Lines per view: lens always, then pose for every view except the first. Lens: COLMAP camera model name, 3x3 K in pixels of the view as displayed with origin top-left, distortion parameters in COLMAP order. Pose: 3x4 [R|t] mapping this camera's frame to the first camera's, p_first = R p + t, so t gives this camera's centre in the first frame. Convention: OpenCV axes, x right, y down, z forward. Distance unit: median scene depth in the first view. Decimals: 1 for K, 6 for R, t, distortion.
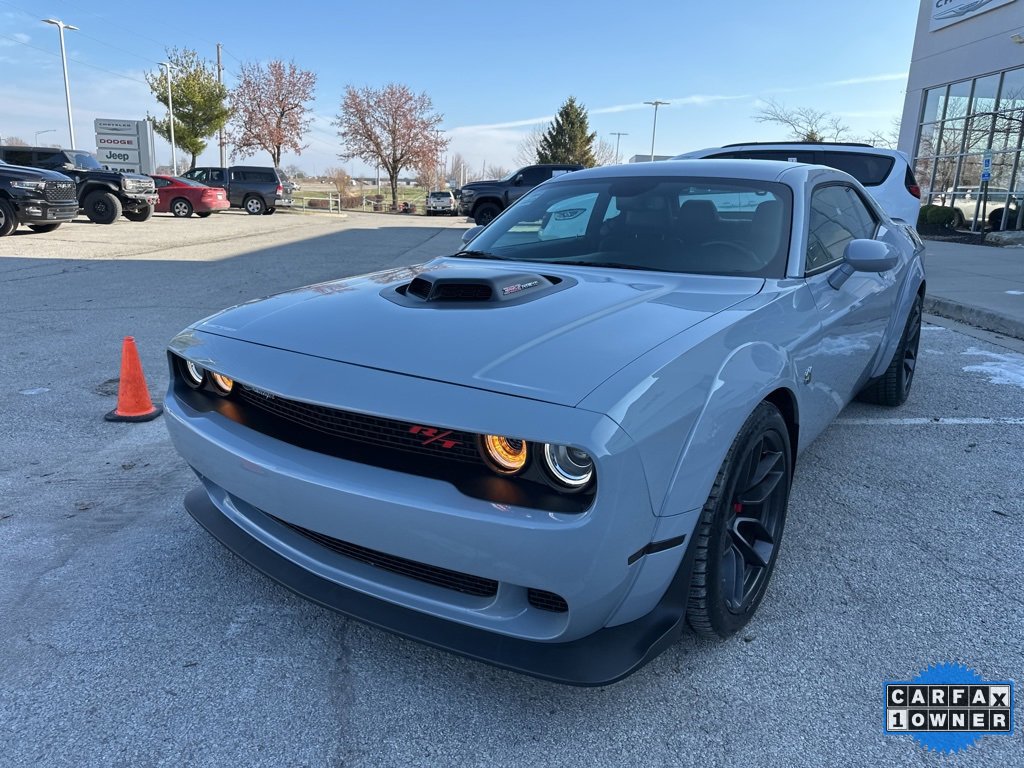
lens RADIAL K [[725.4, 0, 517.0], [0, 725.4, 370.6], [0, 0, 1]] dist [0.036482, -0.044691]
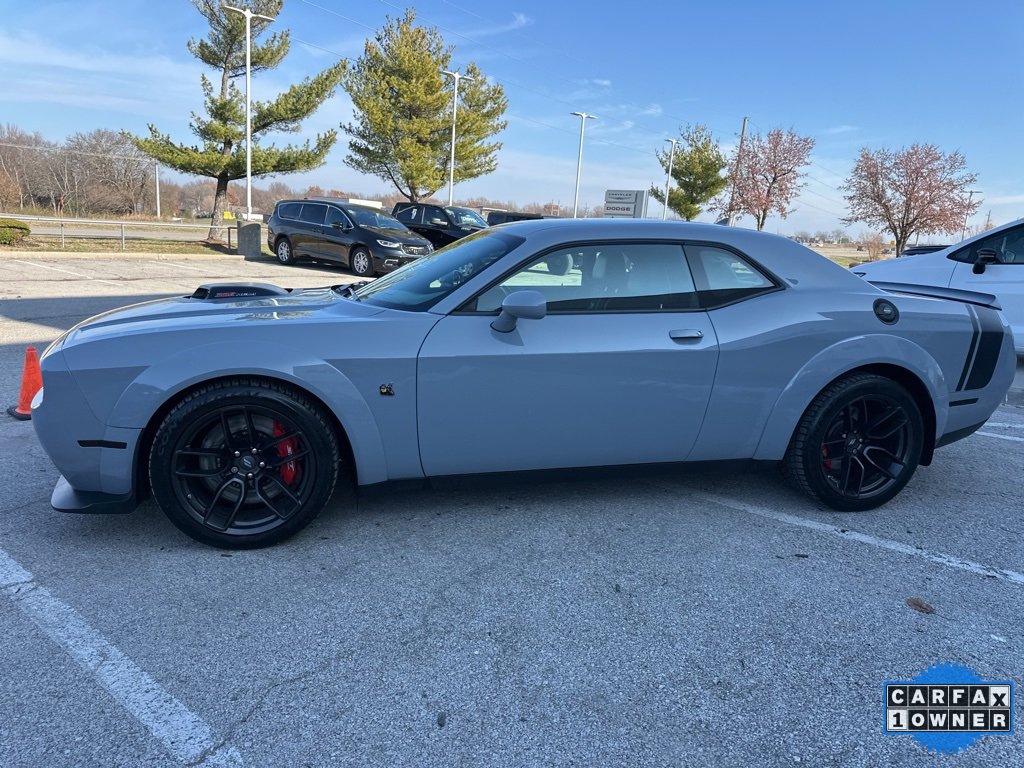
lens RADIAL K [[725.4, 0, 513.1], [0, 725.4, 377.2], [0, 0, 1]] dist [0.036482, -0.044691]
pose [[0.760660, 0.141866, -0.633459, 0.113589], [-0.188735, 0.982005, -0.006709, -0.003769], [0.621109, 0.124660, 0.773747, 0.017418]]
